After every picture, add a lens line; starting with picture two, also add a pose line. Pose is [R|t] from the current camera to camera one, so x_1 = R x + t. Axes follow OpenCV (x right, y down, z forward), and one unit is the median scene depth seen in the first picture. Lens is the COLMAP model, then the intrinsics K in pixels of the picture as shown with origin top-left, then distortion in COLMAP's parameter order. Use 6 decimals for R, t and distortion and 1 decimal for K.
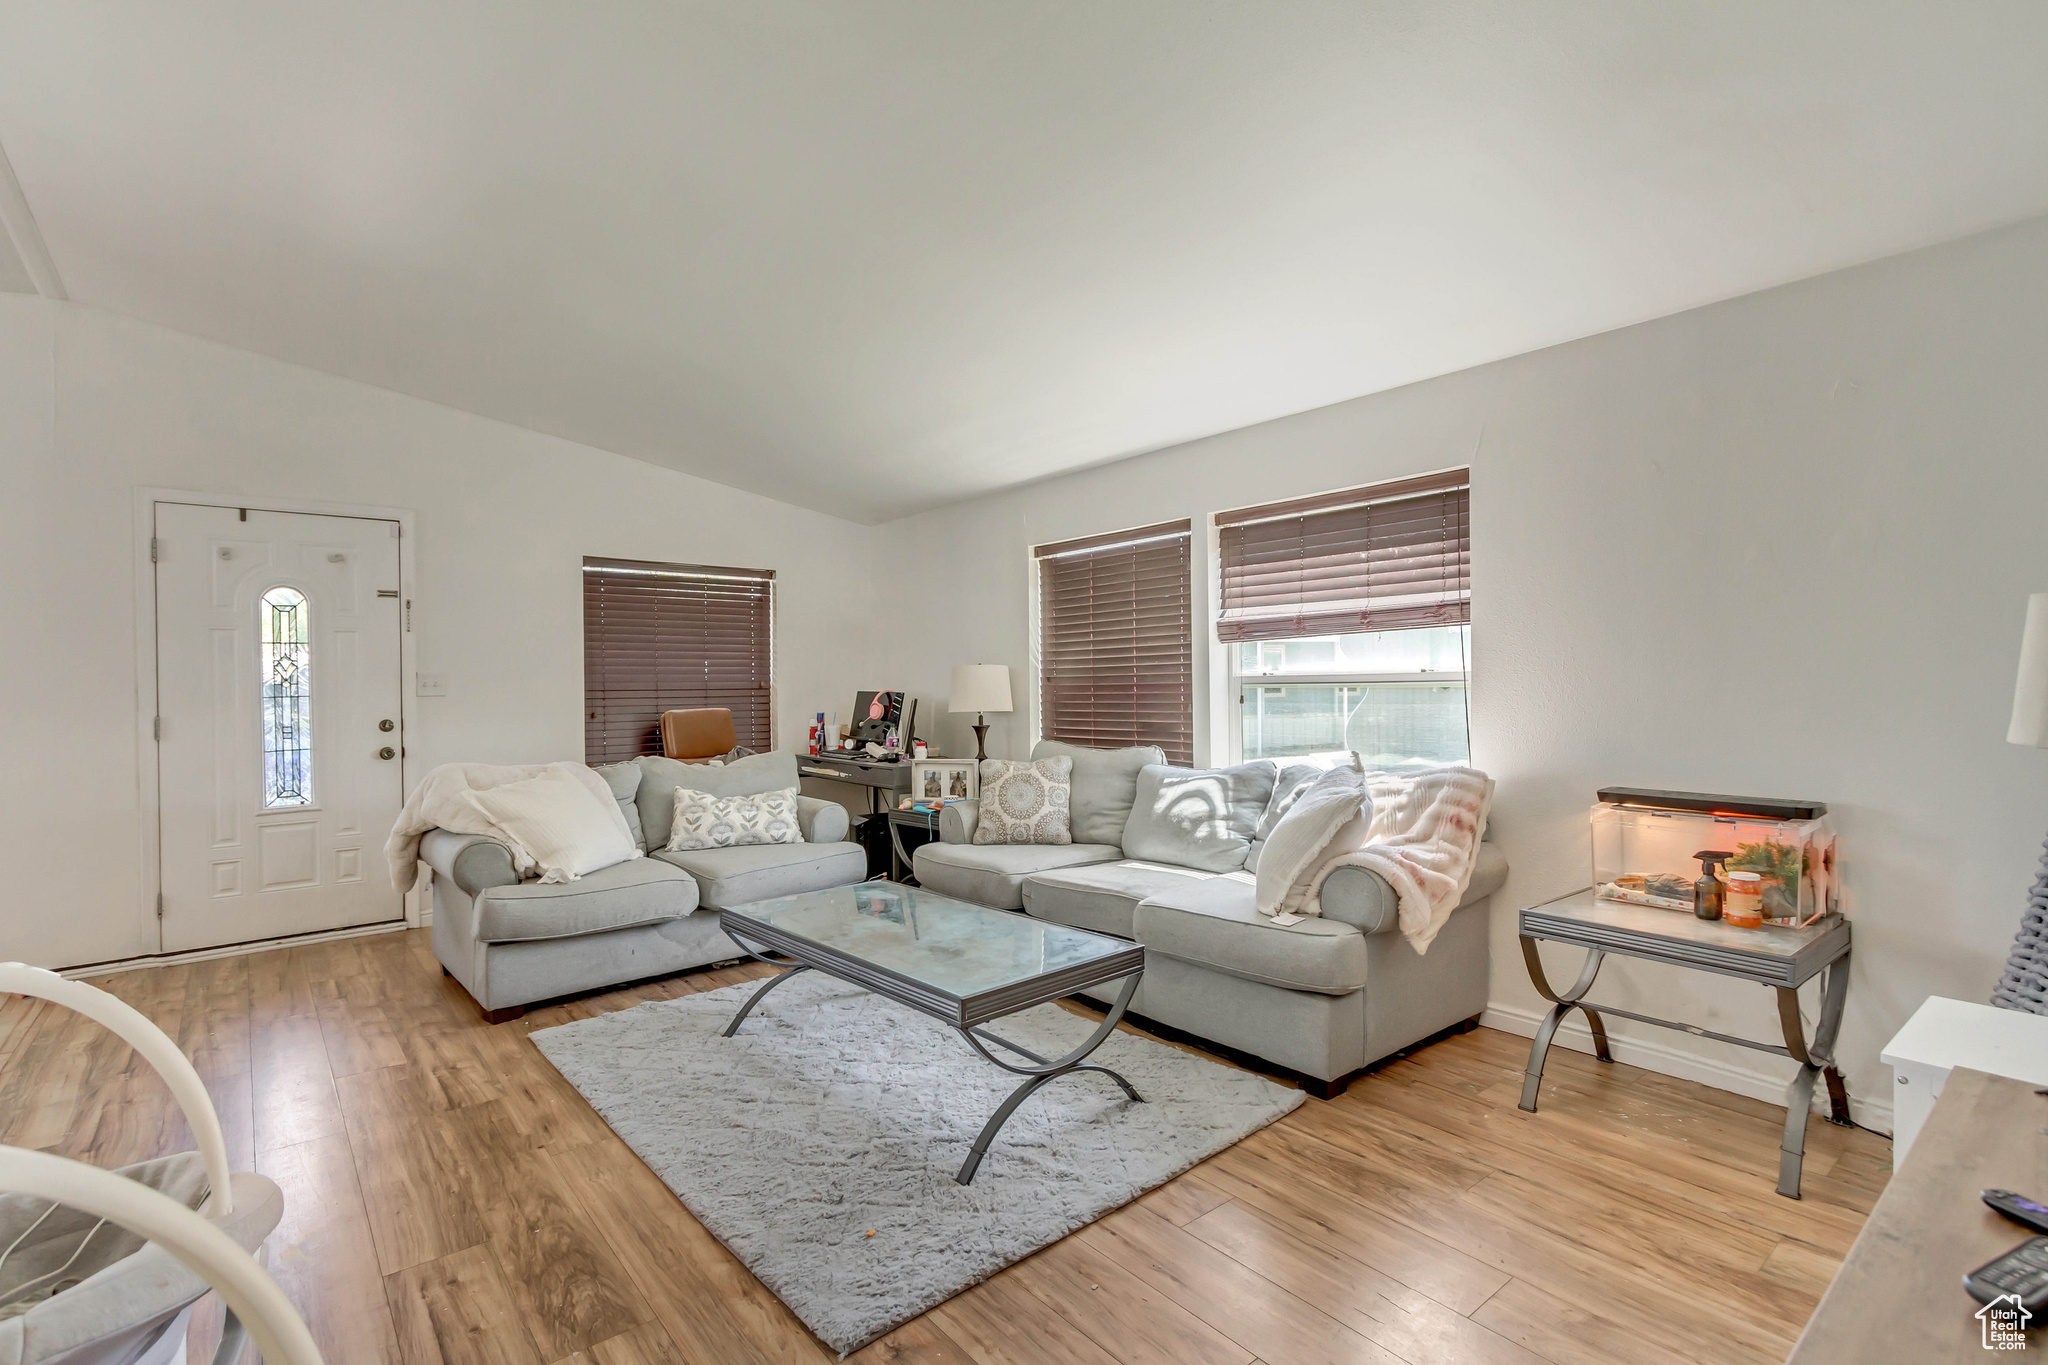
lens RADIAL K [[950.0, 0, 1022.0], [0, 950.0, 685.7], [0, 0, 1]] dist [0.008659, -0.000205]
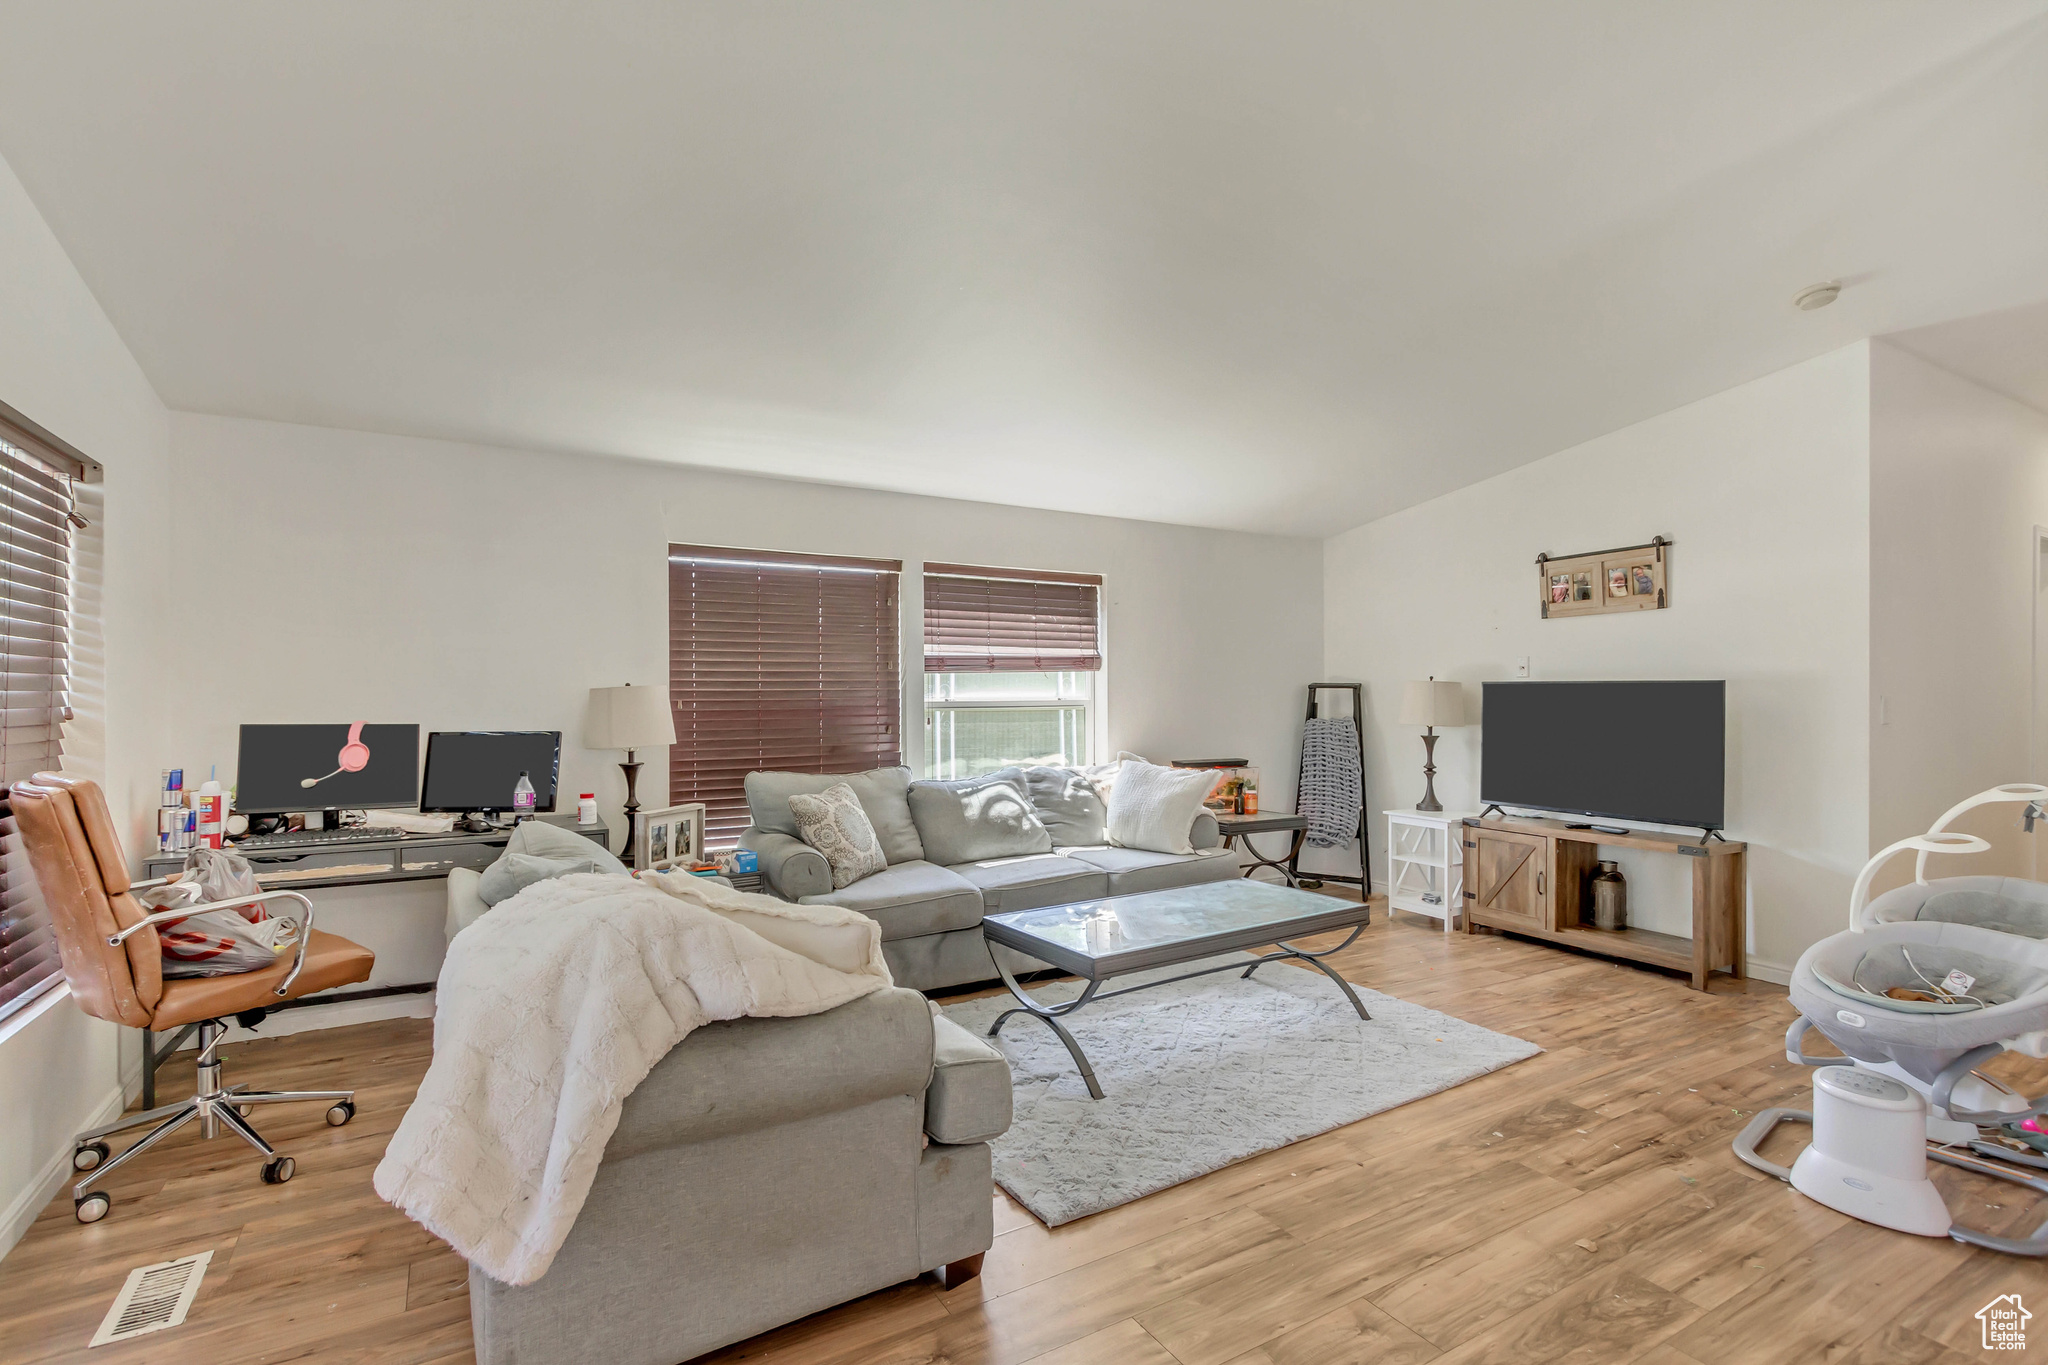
lens RADIAL K [[950.0, 0, 1022.3], [0, 950.0, 687.8], [0, 0, 1]] dist [0.008659, -0.000205]
pose [[0.154679, 0.022428, 0.987710, -0.923385], [0.007591, 0.999686, -0.023888, 0.001709], [-0.987936, 0.011193, 0.154460, 0.703219]]
